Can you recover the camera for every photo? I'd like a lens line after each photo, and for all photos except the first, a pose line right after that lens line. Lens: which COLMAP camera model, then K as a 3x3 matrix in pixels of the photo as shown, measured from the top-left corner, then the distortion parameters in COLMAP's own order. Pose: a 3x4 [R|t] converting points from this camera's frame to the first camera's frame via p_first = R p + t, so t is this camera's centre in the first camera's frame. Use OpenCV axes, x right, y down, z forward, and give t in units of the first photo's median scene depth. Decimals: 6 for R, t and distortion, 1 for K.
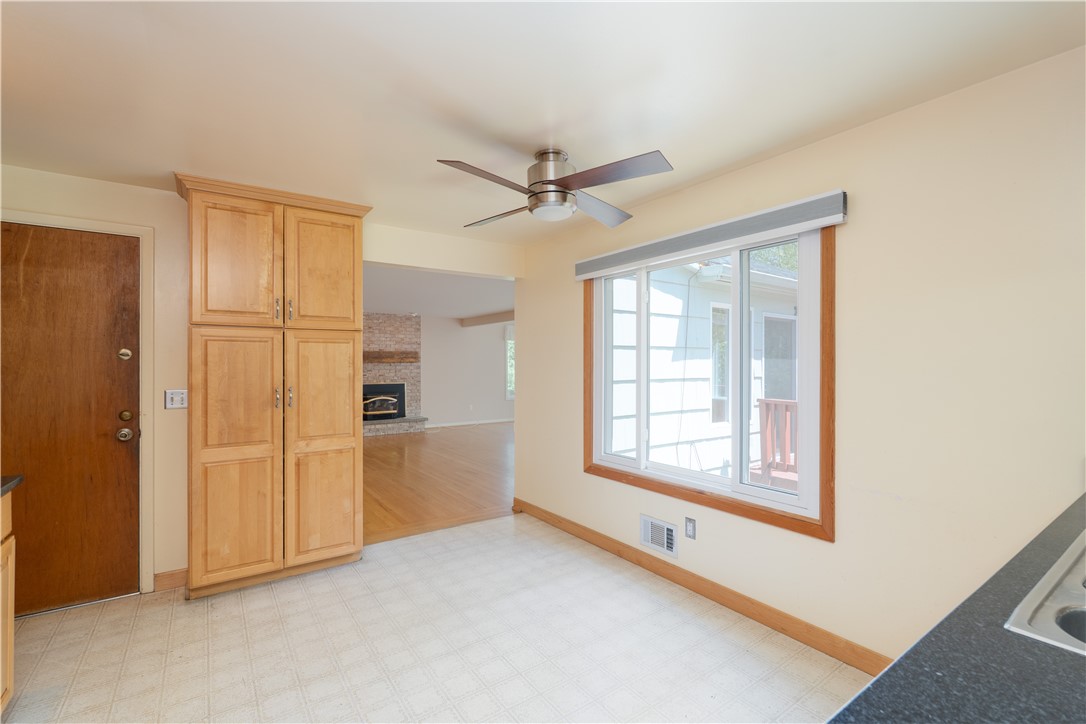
lens RADIAL K [[477.3, 0, 543.0], [0, 477.3, 362.0], [0, 0, 1]] dist [-0.002869, -0.000489]
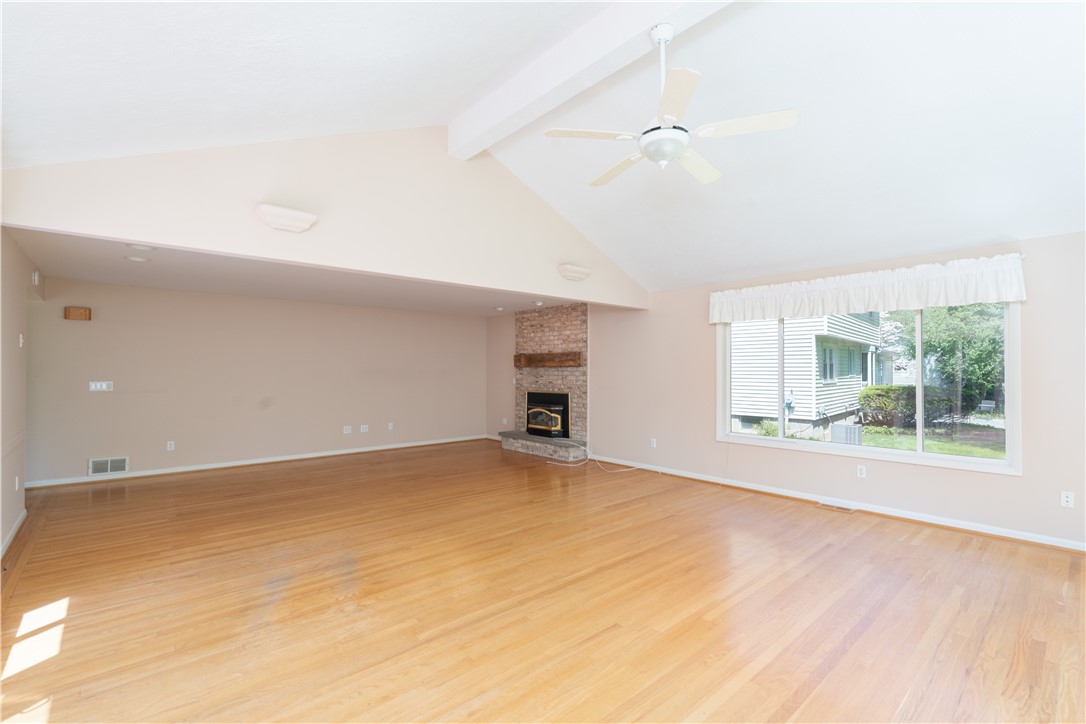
lens RADIAL K [[467.3, 0, 543.0], [0, 467.3, 362.0], [0, 0, 1]] dist [0.000030, -0.000045]
pose [[0.142934, -0.012151, -0.989658, 0.443650], [0.001251, 0.999926, -0.012097, 0.002551], [0.989731, 0.000491, 0.142938, 0.851925]]
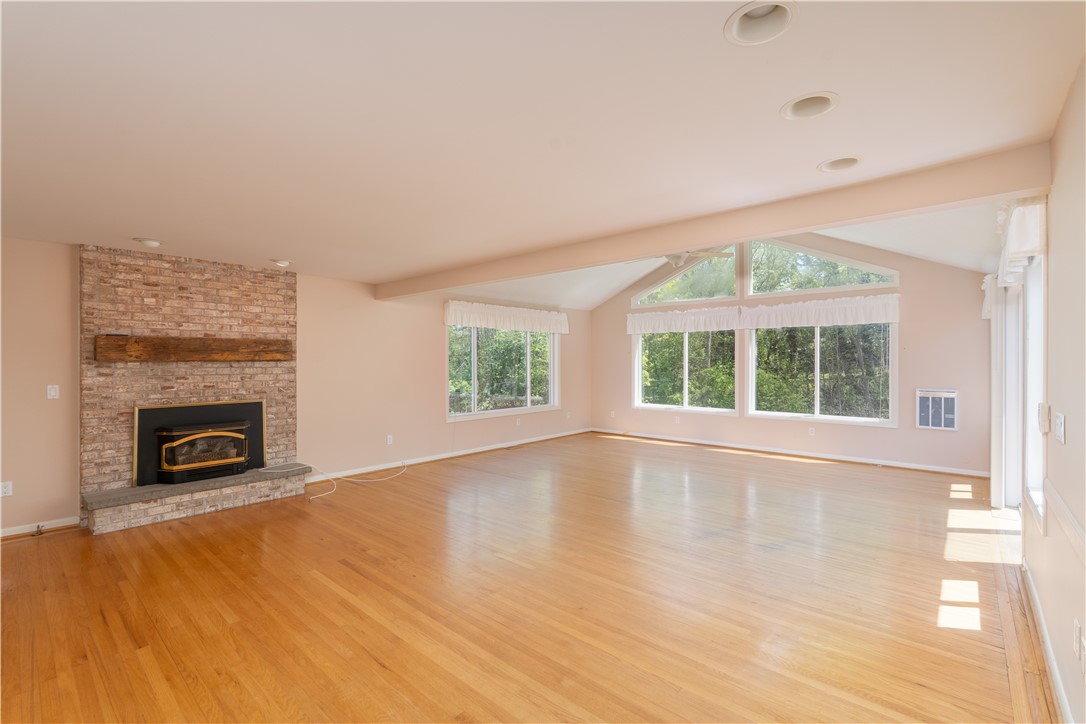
lens RADIAL K [[477.3, 0, 543.0], [0, 477.3, 362.0], [0, 0, 1]] dist [-0.002869, -0.000489]
pose [[0.971946, 0.000910, 0.235201, -0.117345], [-0.001447, 0.999997, 0.002112, 0.000658], [-0.235198, -0.002393, 0.971945, 0.430698]]
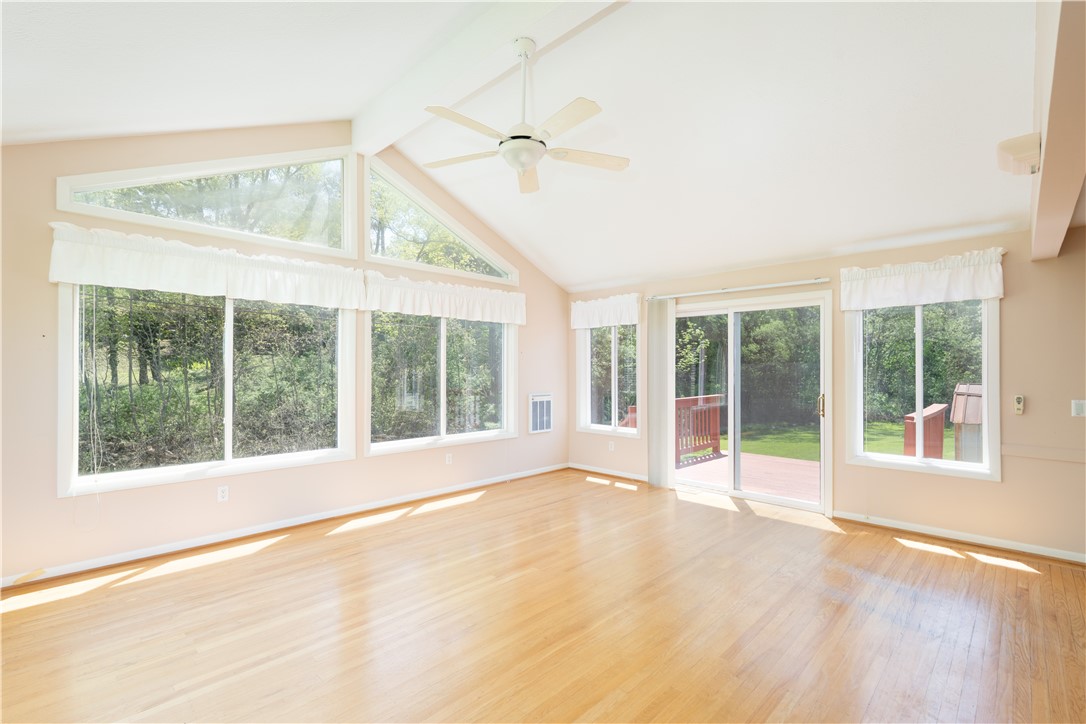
lens RADIAL K [[498.2, 0, 543.0], [0, 498.2, 362.0], [0, 0, 1]] dist [0.001796, 0.000218]
pose [[-0.186356, 0.009067, 0.982440, -0.123617], [-0.001386, 0.999954, -0.009492, 0.001891], [-0.982481, -0.003131, -0.186335, 0.996088]]
